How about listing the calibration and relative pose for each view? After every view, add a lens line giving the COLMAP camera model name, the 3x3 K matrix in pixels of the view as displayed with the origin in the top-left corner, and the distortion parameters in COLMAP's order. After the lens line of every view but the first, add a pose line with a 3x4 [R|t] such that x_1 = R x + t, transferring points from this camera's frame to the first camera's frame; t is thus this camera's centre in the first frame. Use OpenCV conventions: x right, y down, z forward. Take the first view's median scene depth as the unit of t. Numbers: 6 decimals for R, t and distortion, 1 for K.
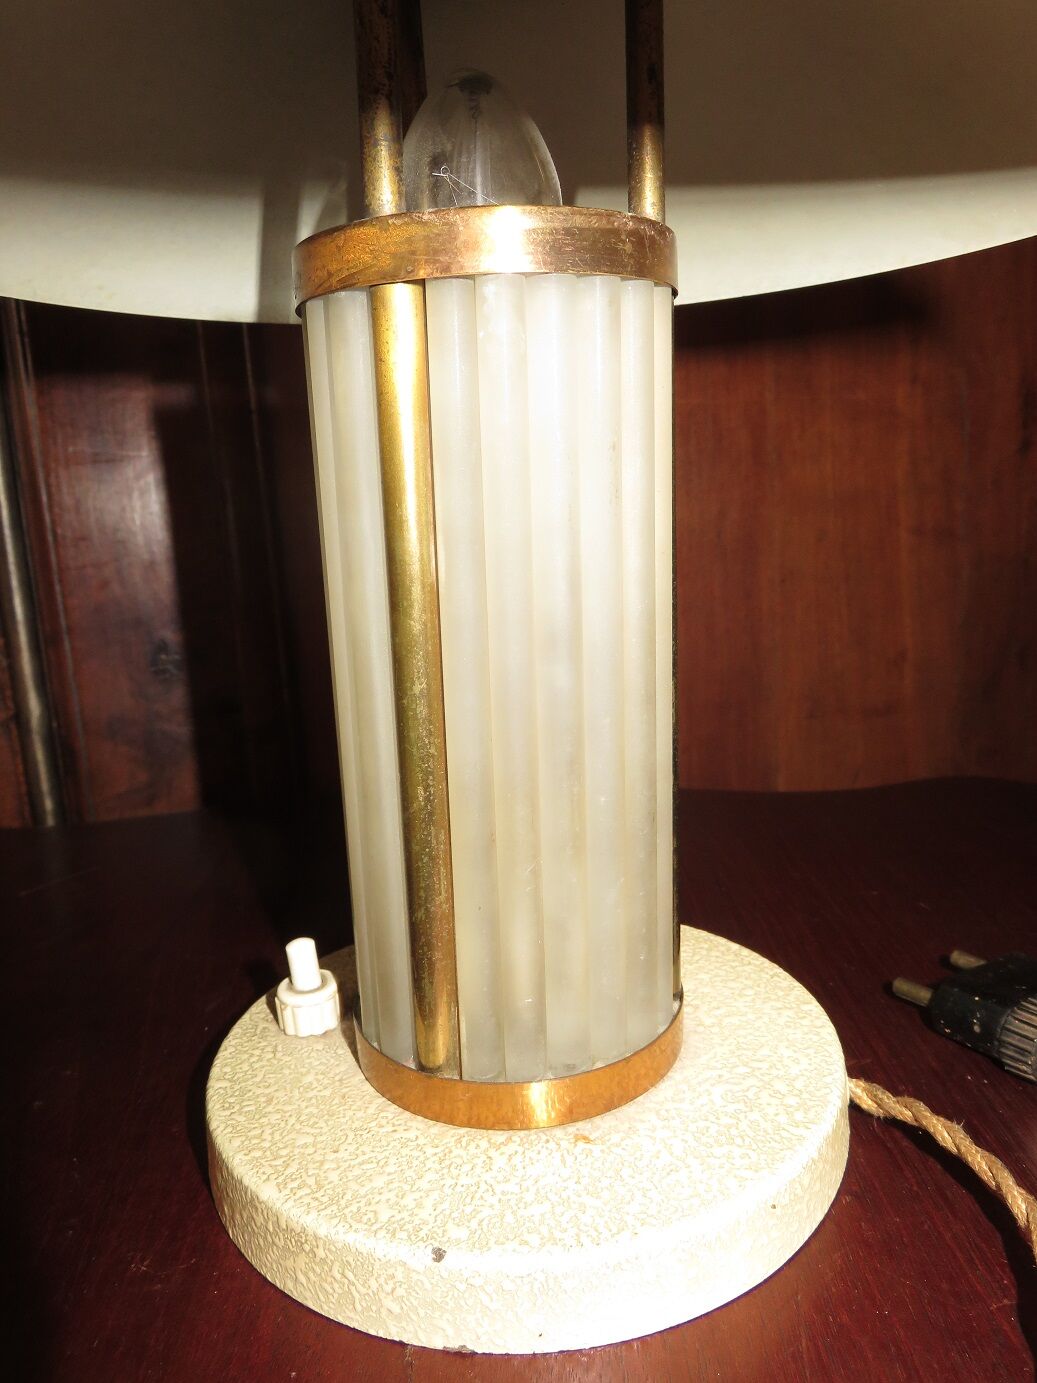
lens RADIAL K [[1042.8, 0, 518.5], [0, 1042.8, 691.5], [0, 0, 1]] dist [-0.007821, -0.005400]
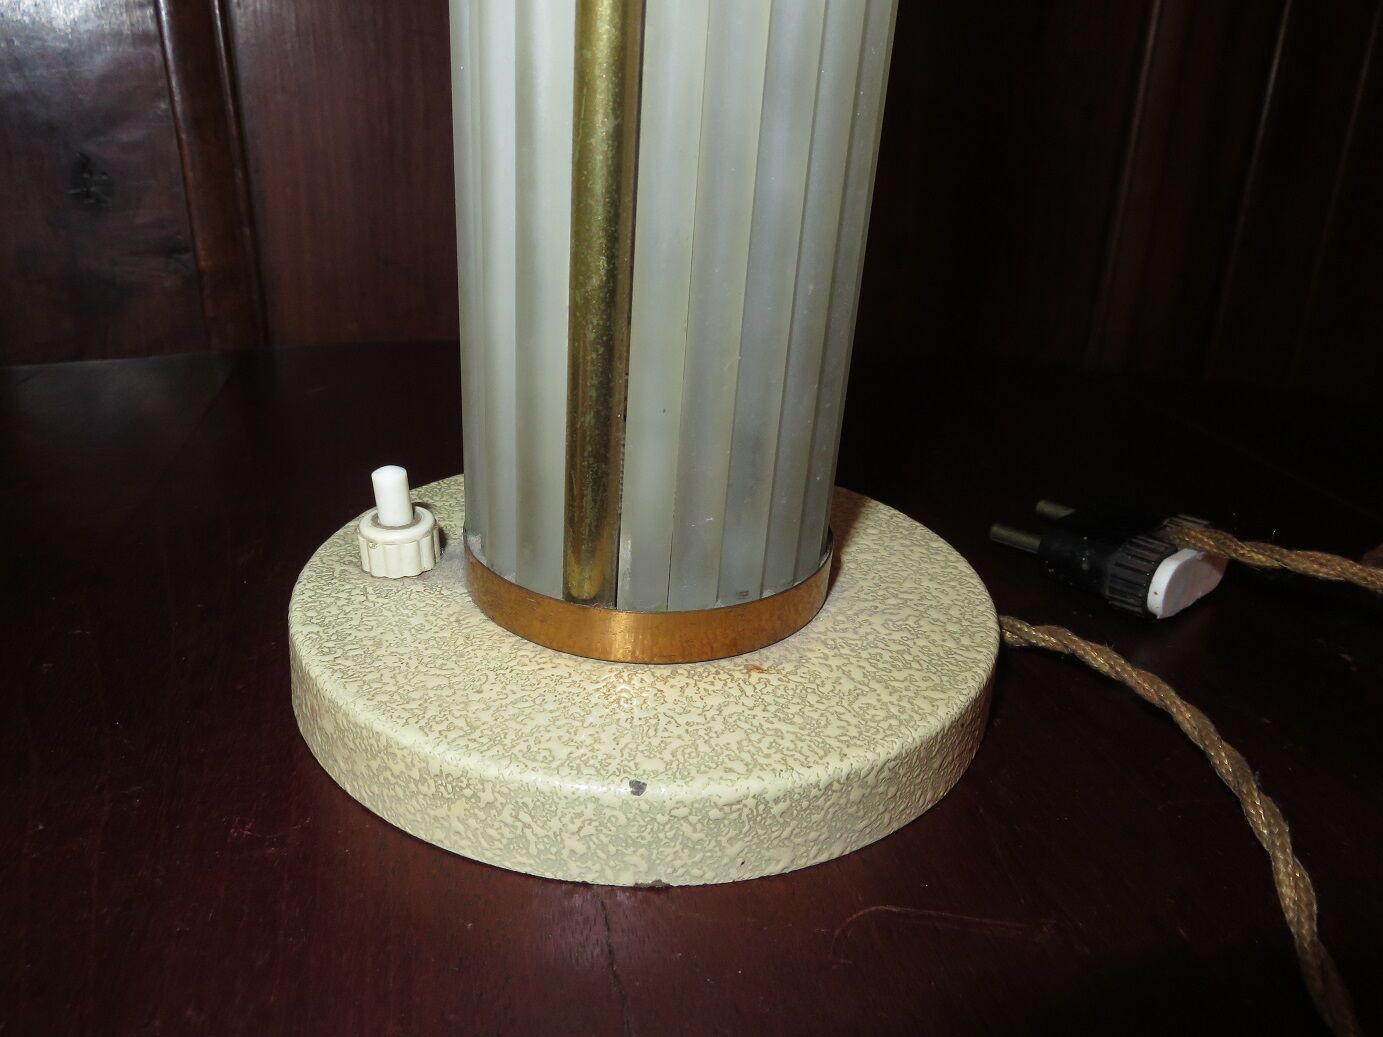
lens RADIAL K [[1042.8, 0, 691.5], [0, 1042.8, 518.5], [0, 0, 1]] dist [-0.007821, -0.005400]
pose [[0.971331, 0.004020, 0.237699, -0.216038], [-0.052868, 0.978473, 0.199491, 0.123498], [-0.231780, -0.206338, 0.950633, 0.173355]]
